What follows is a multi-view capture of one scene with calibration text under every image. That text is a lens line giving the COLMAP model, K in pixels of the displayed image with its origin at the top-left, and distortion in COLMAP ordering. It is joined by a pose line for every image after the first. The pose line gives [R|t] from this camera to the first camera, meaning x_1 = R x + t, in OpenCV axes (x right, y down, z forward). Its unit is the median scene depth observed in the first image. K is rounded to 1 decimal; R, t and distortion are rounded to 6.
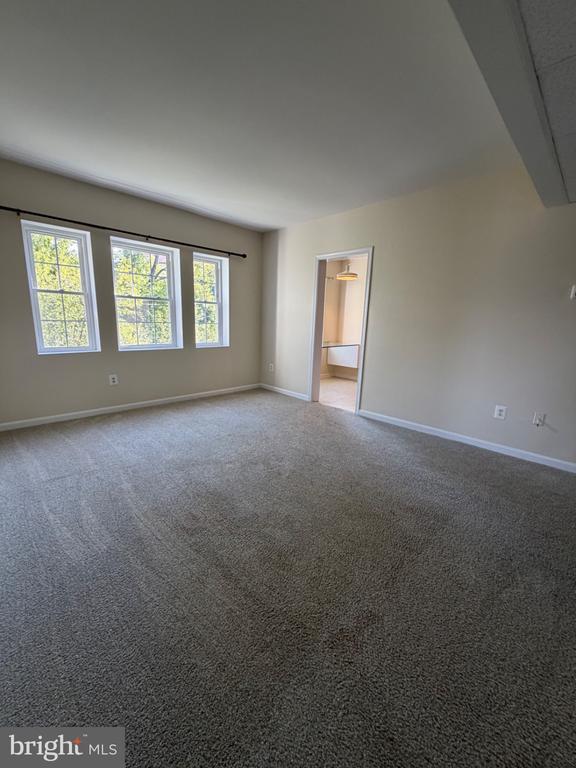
lens RADIAL K [[306.9, 0, 287.8], [0, 306.9, 382.7], [0, 0, 1]] dist [-0.000001, 0.000150]
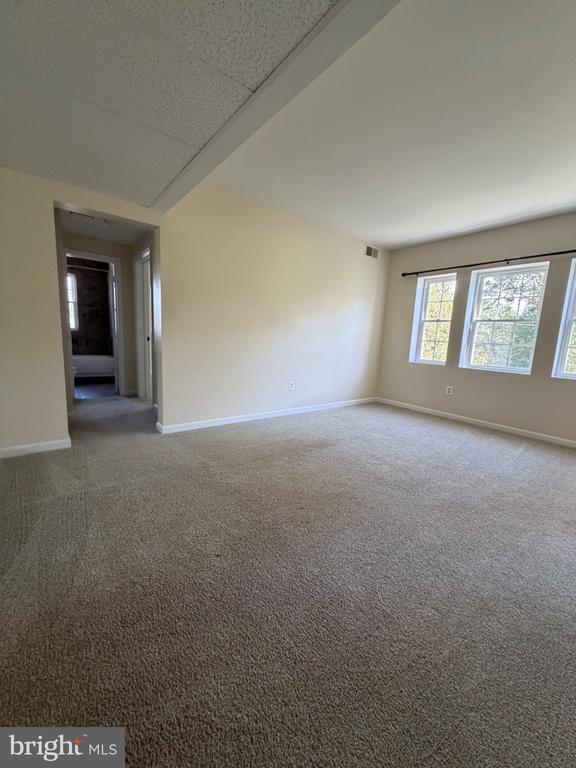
lens RADIAL K [[306.9, 0, 287.8], [0, 306.9, 382.7], [0, 0, 1]] dist [-0.000001, 0.000150]
pose [[-0.098818, 0.124835, -0.987244, 0.726156], [-0.239847, 0.959863, 0.145380, -0.065382], [0.965768, 0.251154, -0.064911, 0.502291]]
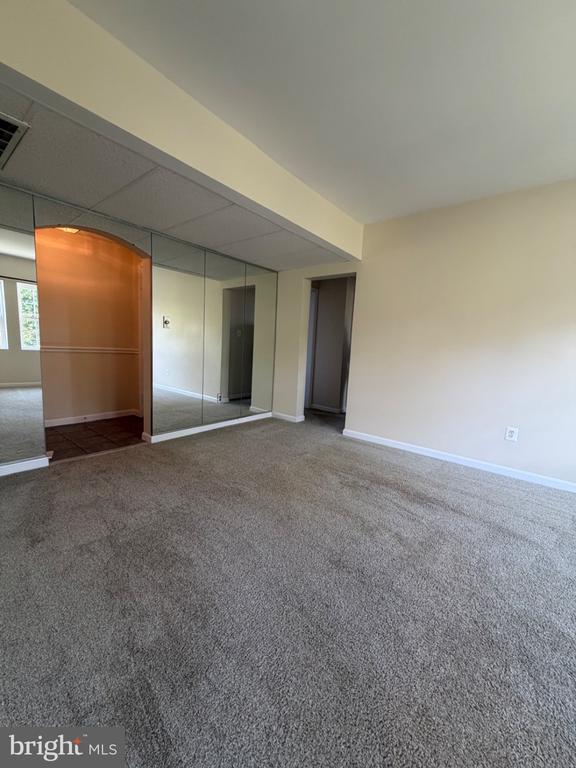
lens RADIAL K [[306.9, 0, 287.8], [0, 306.9, 382.7], [0, 0, 1]] dist [-0.000001, 0.000150]
pose [[-0.989402, -0.059519, -0.132440, 0.242397], [-0.097562, 0.948052, 0.302786, -0.201864], [0.107539, 0.312498, -0.943812, 1.107875]]
